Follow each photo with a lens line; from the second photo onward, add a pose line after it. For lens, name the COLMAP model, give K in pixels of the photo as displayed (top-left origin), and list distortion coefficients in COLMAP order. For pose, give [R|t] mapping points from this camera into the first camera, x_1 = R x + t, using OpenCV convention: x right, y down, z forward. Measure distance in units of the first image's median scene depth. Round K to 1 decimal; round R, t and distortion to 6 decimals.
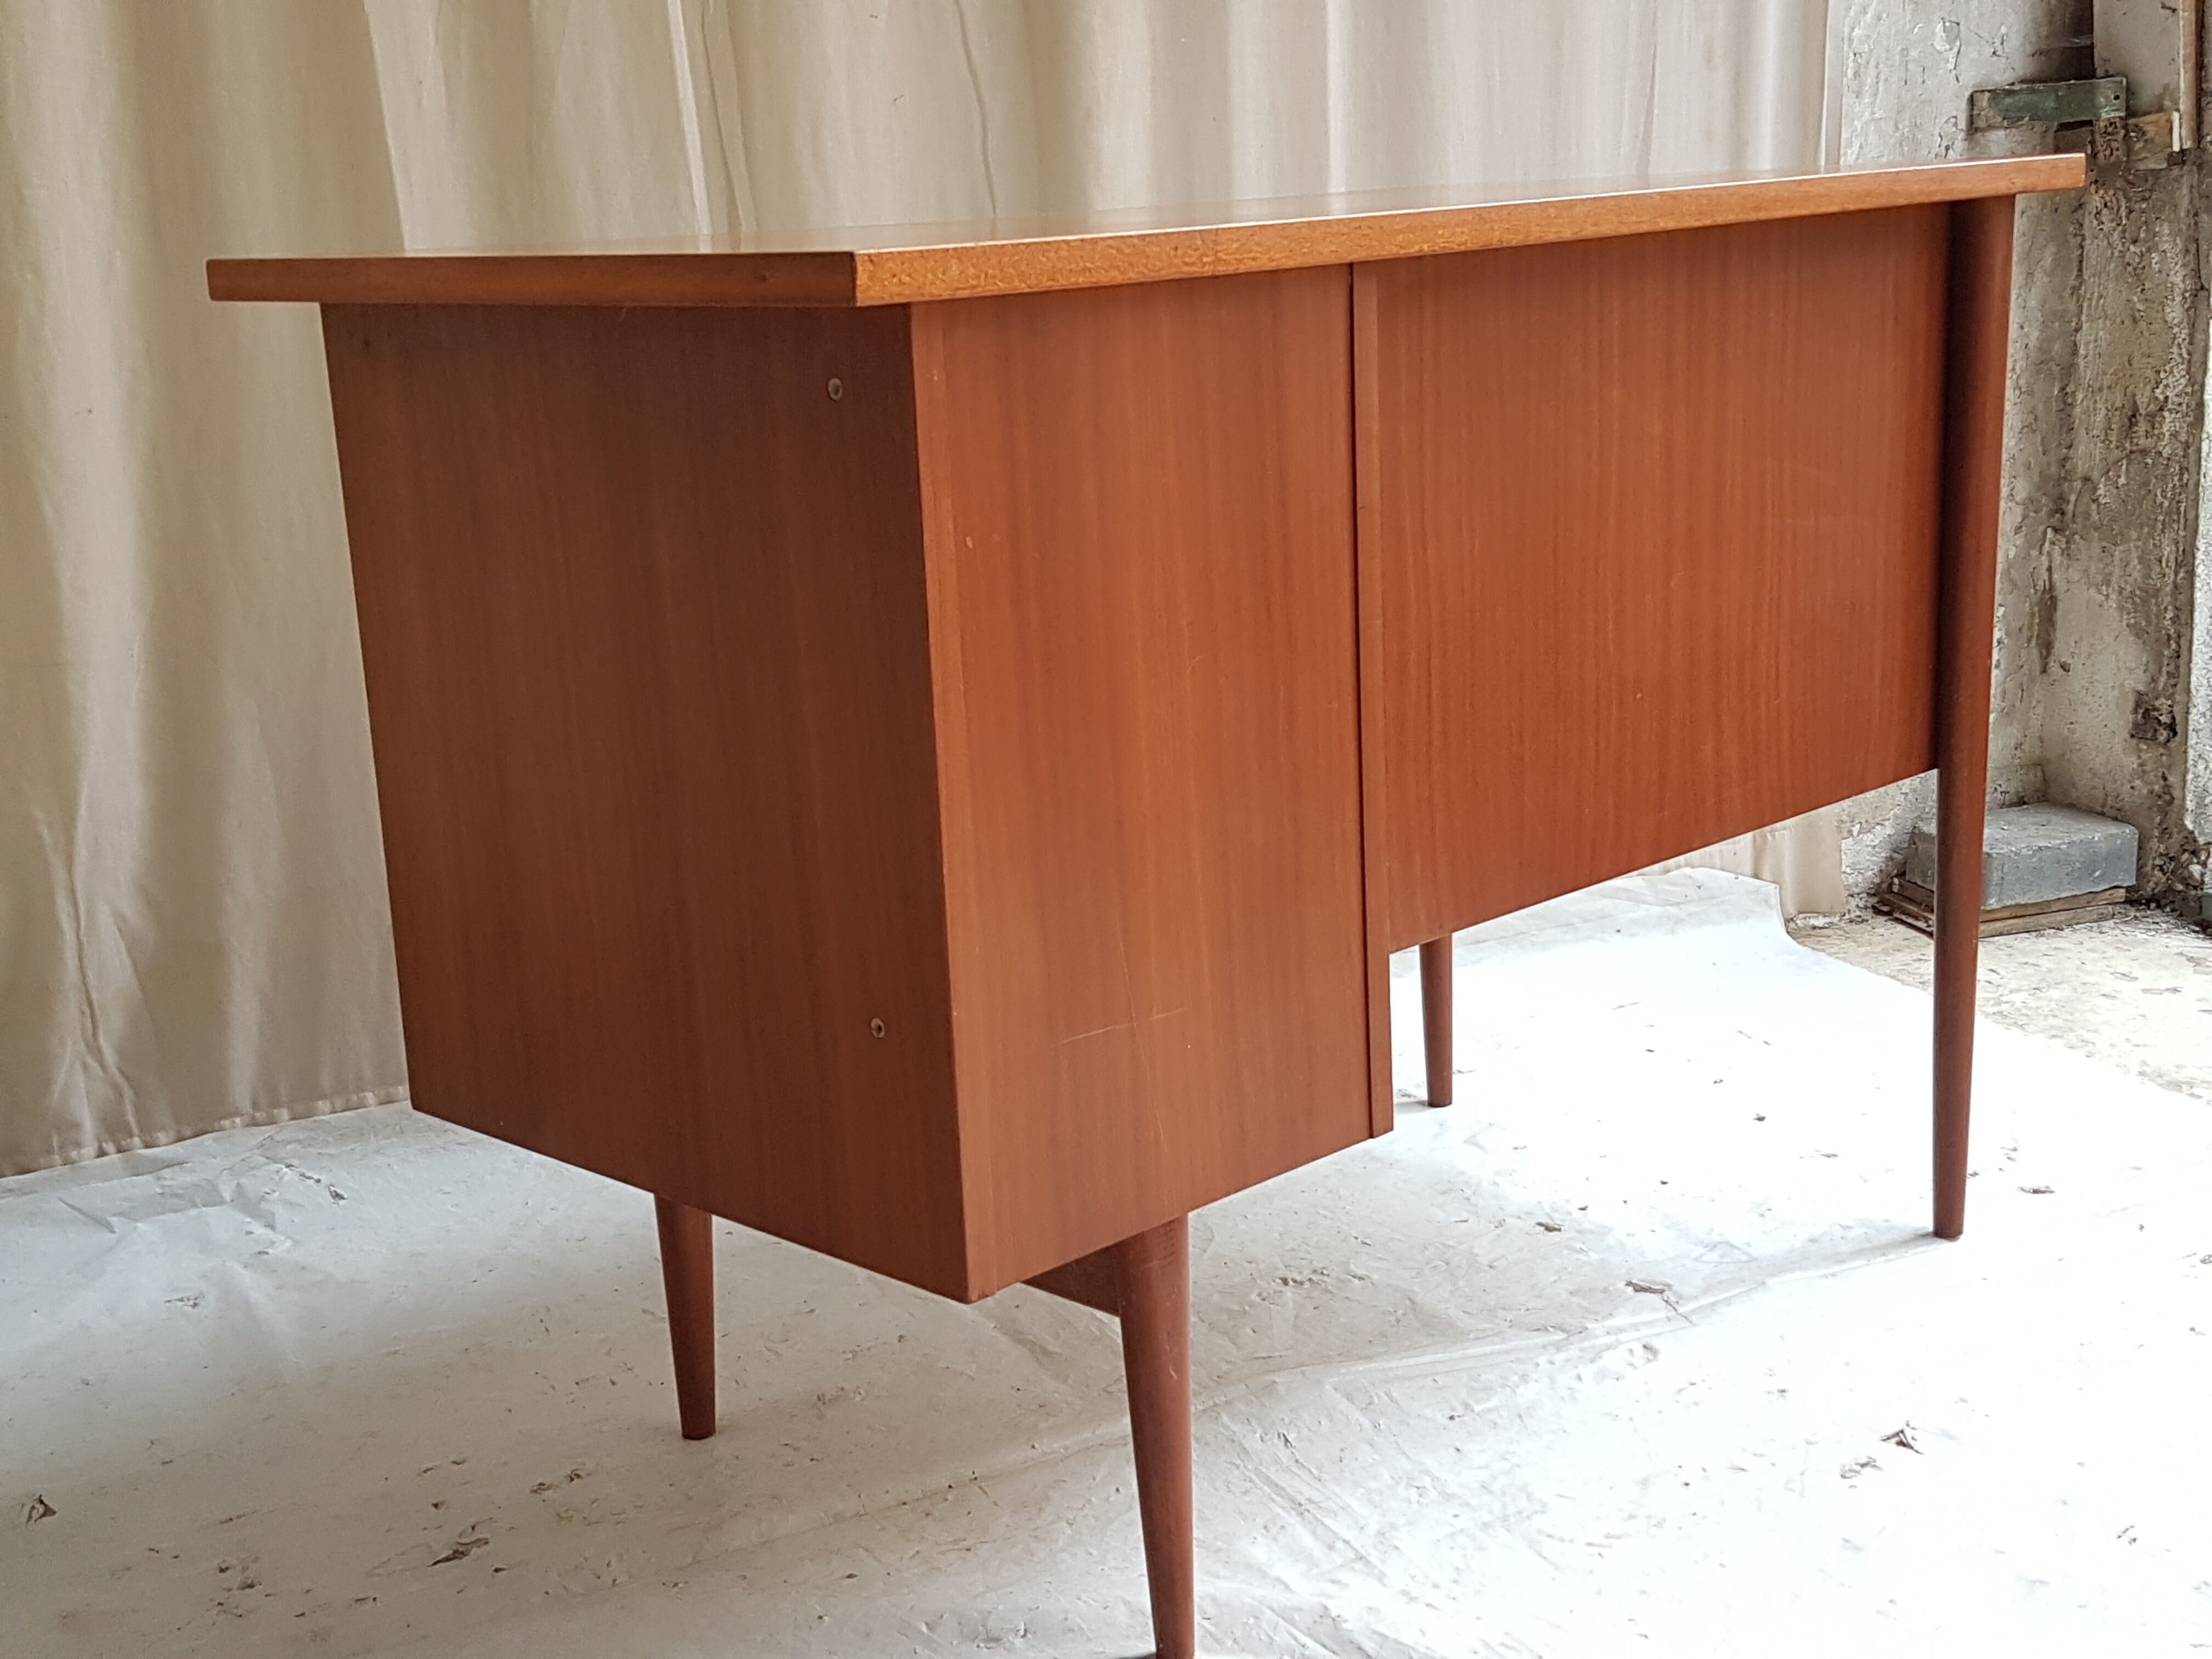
lens RADIAL K [[2849.1, 0, 1115.0], [0, 2849.1, 864.0], [0, 0, 1]] dist [0.339450, -0.847457]
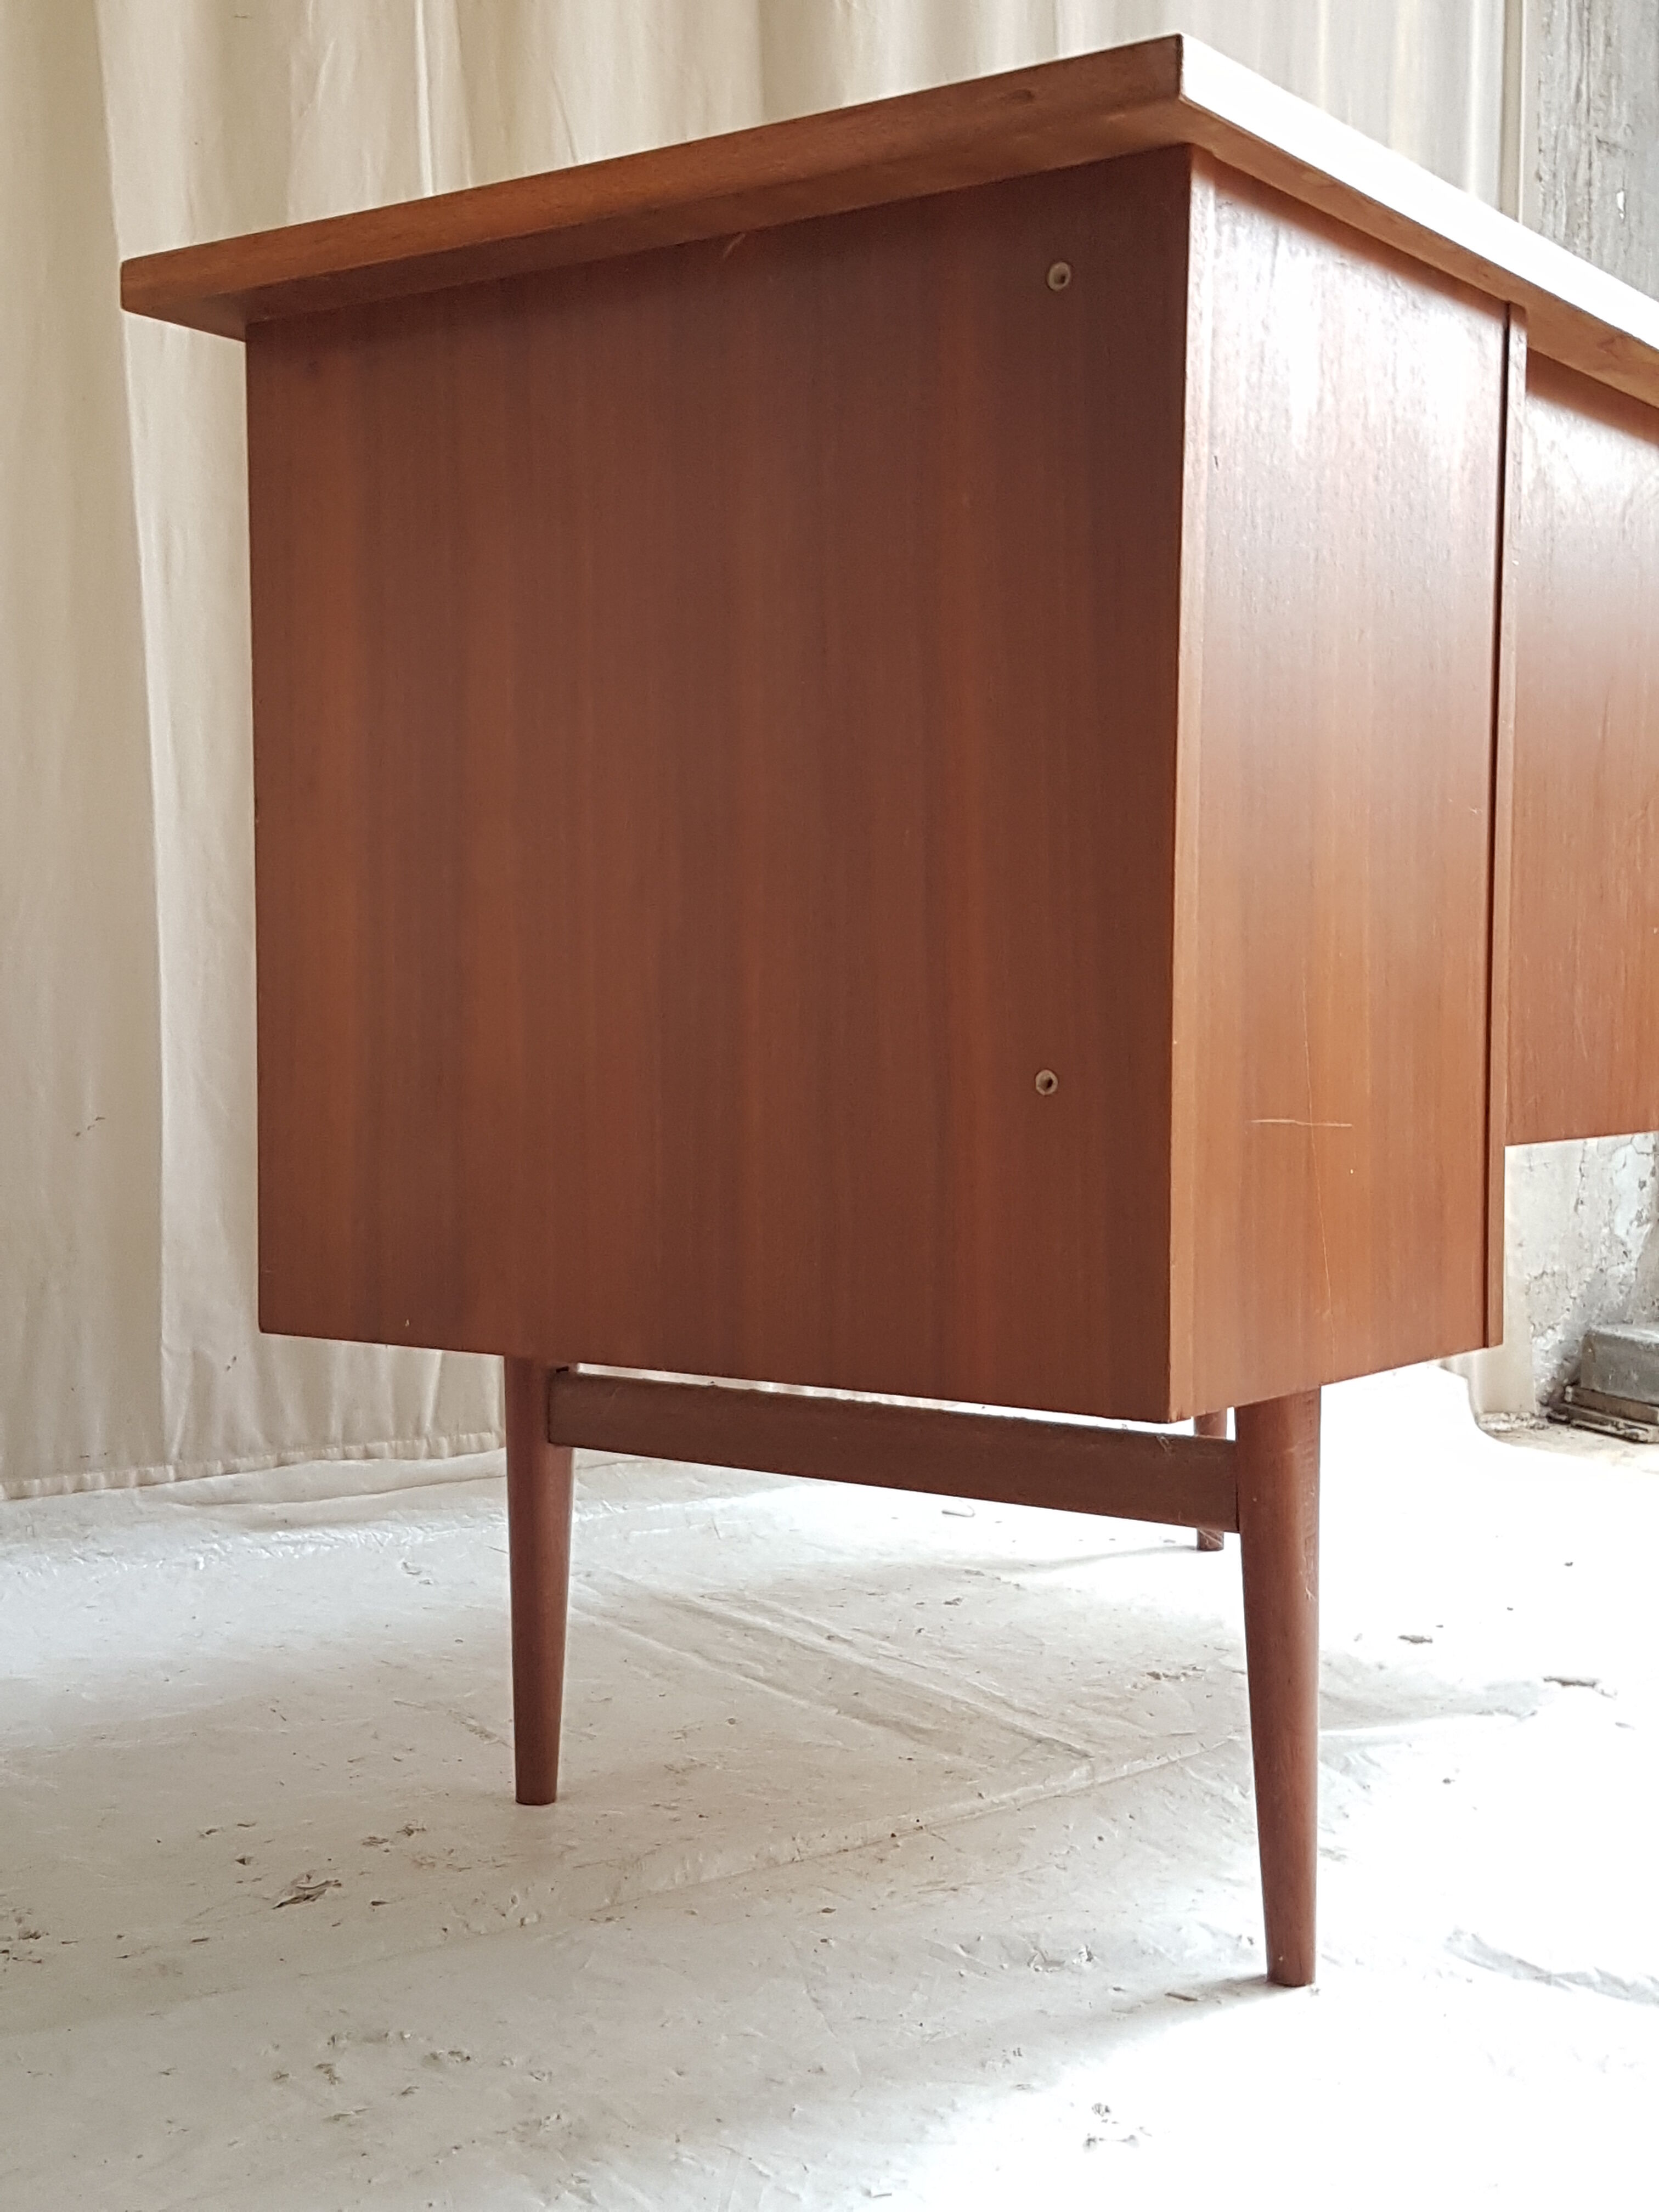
lens RADIAL K [[2849.1, 0, 816.3], [0, 2849.1, 1129.3], [0, 0, 1]] dist [0.339450, -0.847457]
pose [[0.985376, 0.042212, 0.165085, -0.145876], [-0.009850, 0.981321, -0.192126, 0.117810], [-0.170111, 0.187690, 0.967385, 0.122475]]
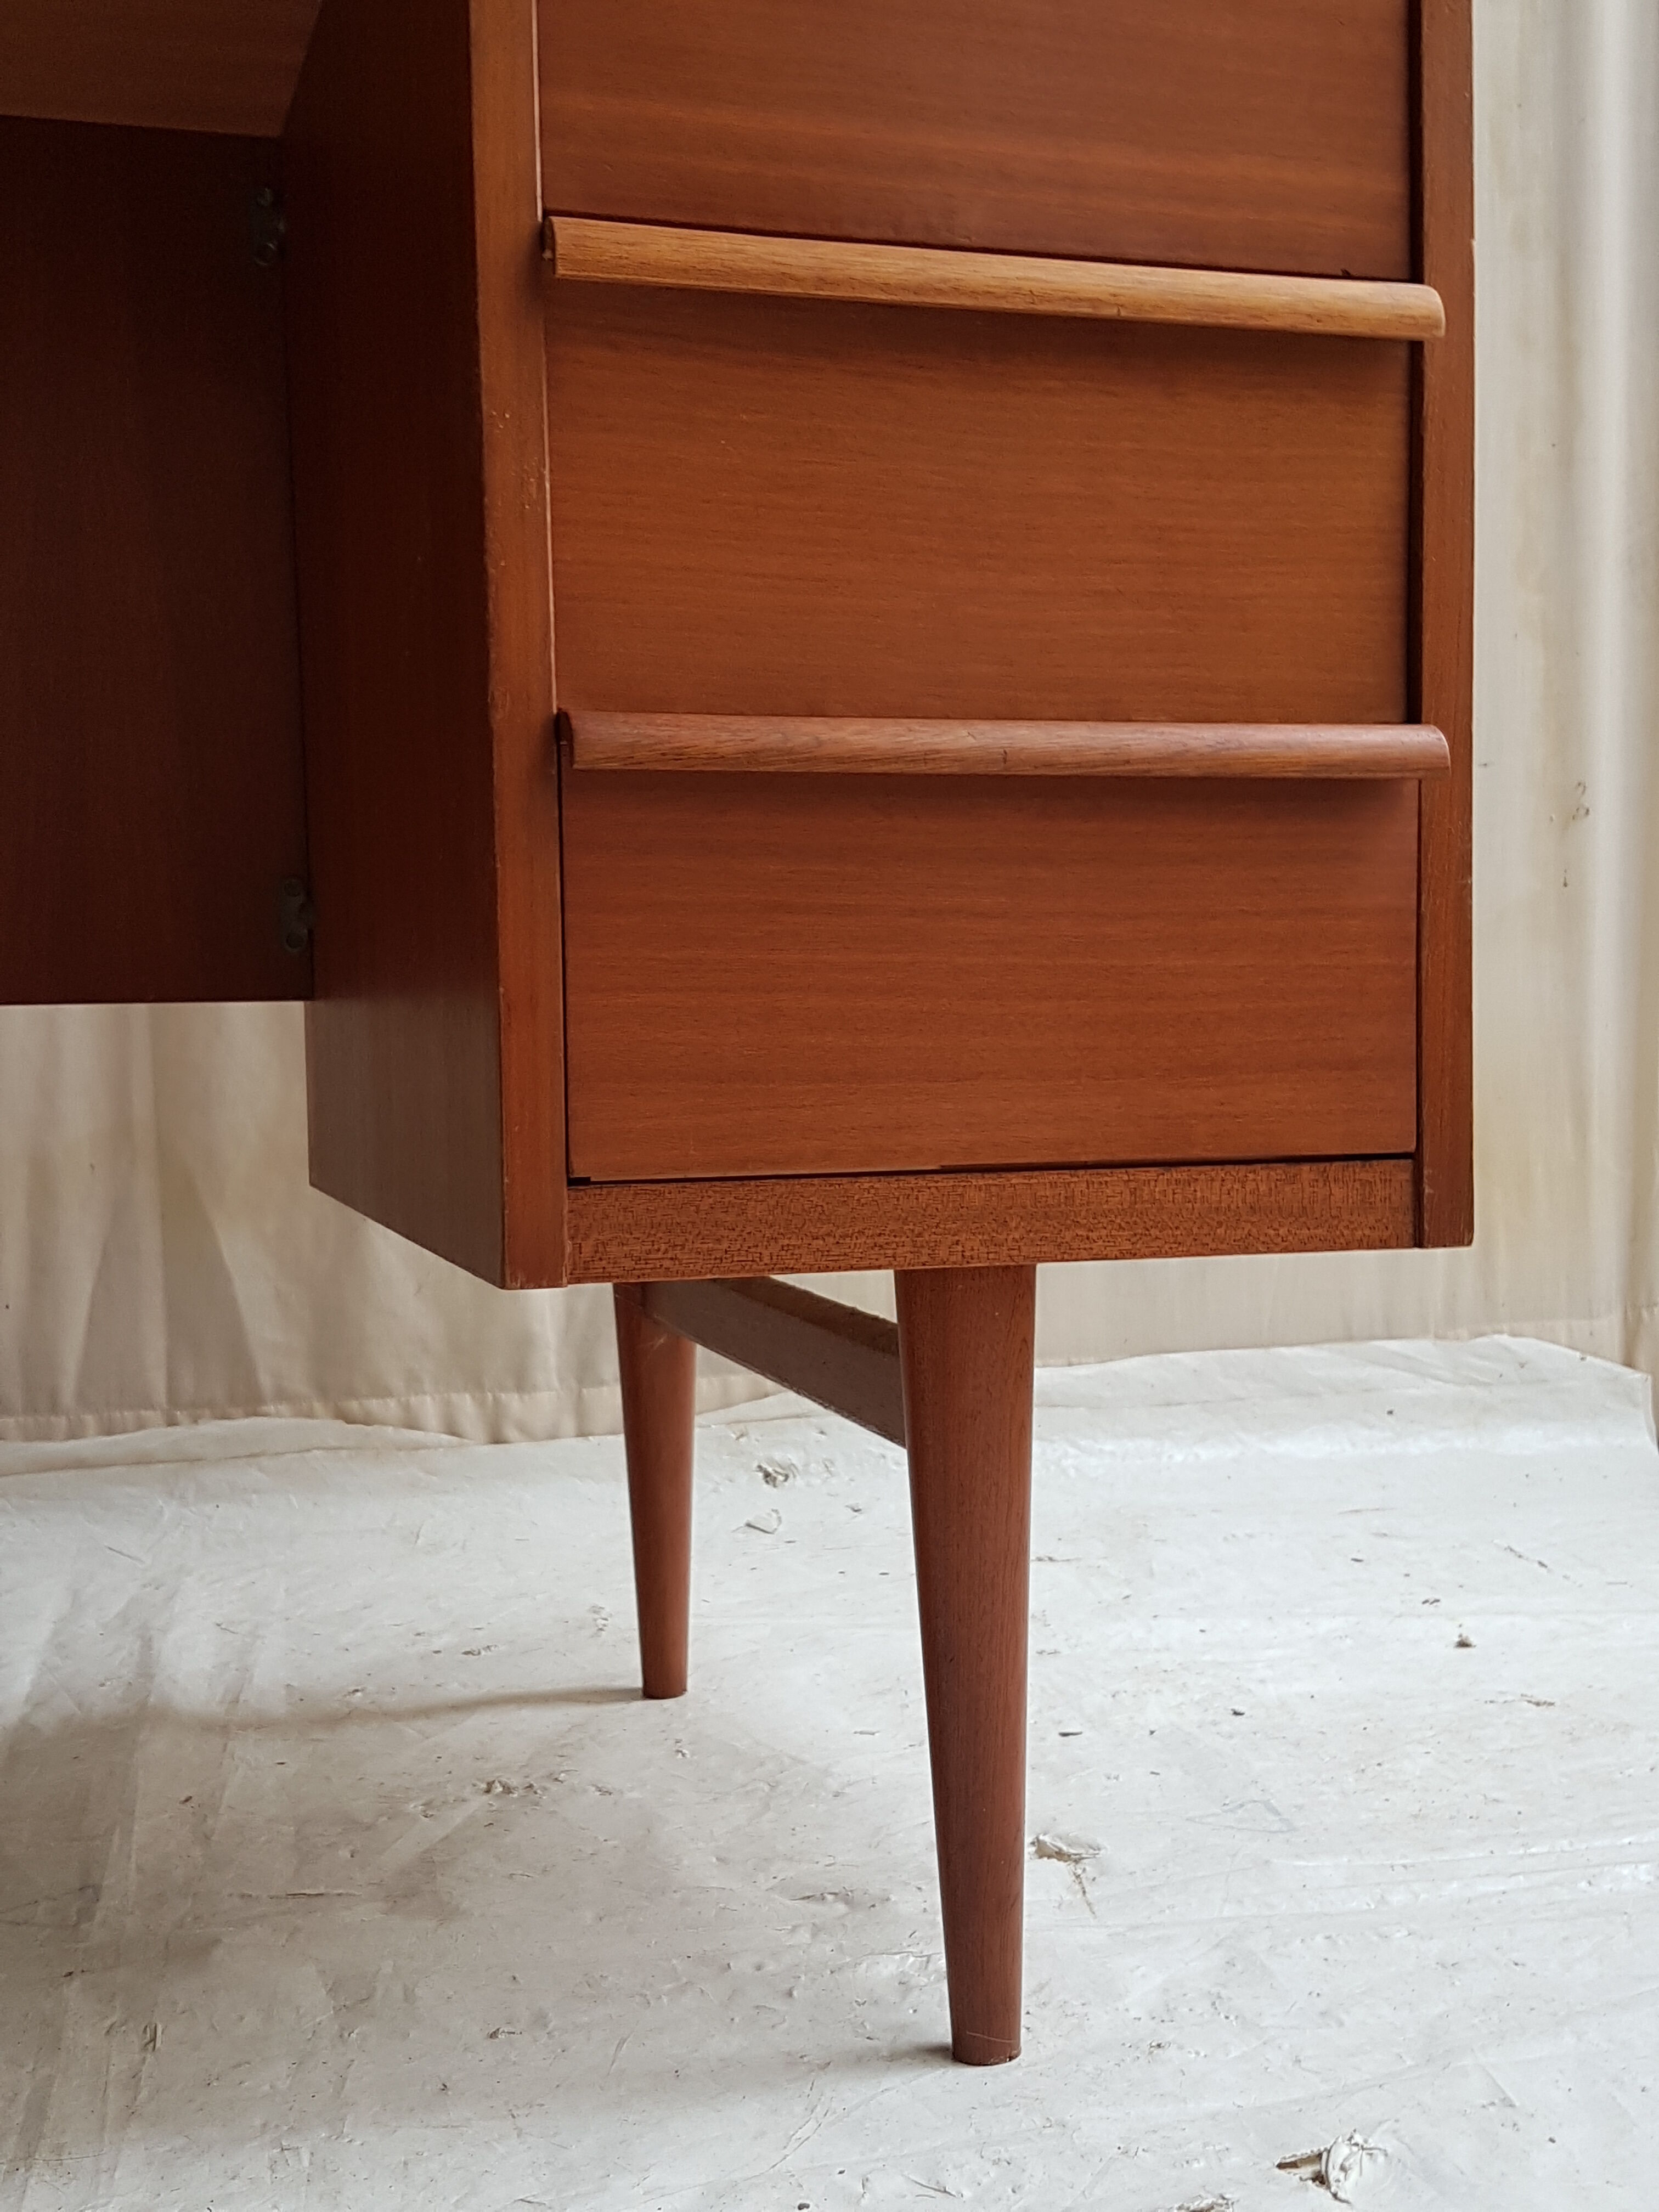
lens RADIAL K [[2443.8, 0, 776.0], [0, 2443.8, 1108.8], [0, 0, 1]] dist [0.258148, -0.538877]
pose [[0.964901, 0.027409, -0.261180, 0.192367], [-0.077337, 0.980092, -0.182861, 0.075173], [0.250968, 0.196642, 0.947812, 0.384555]]
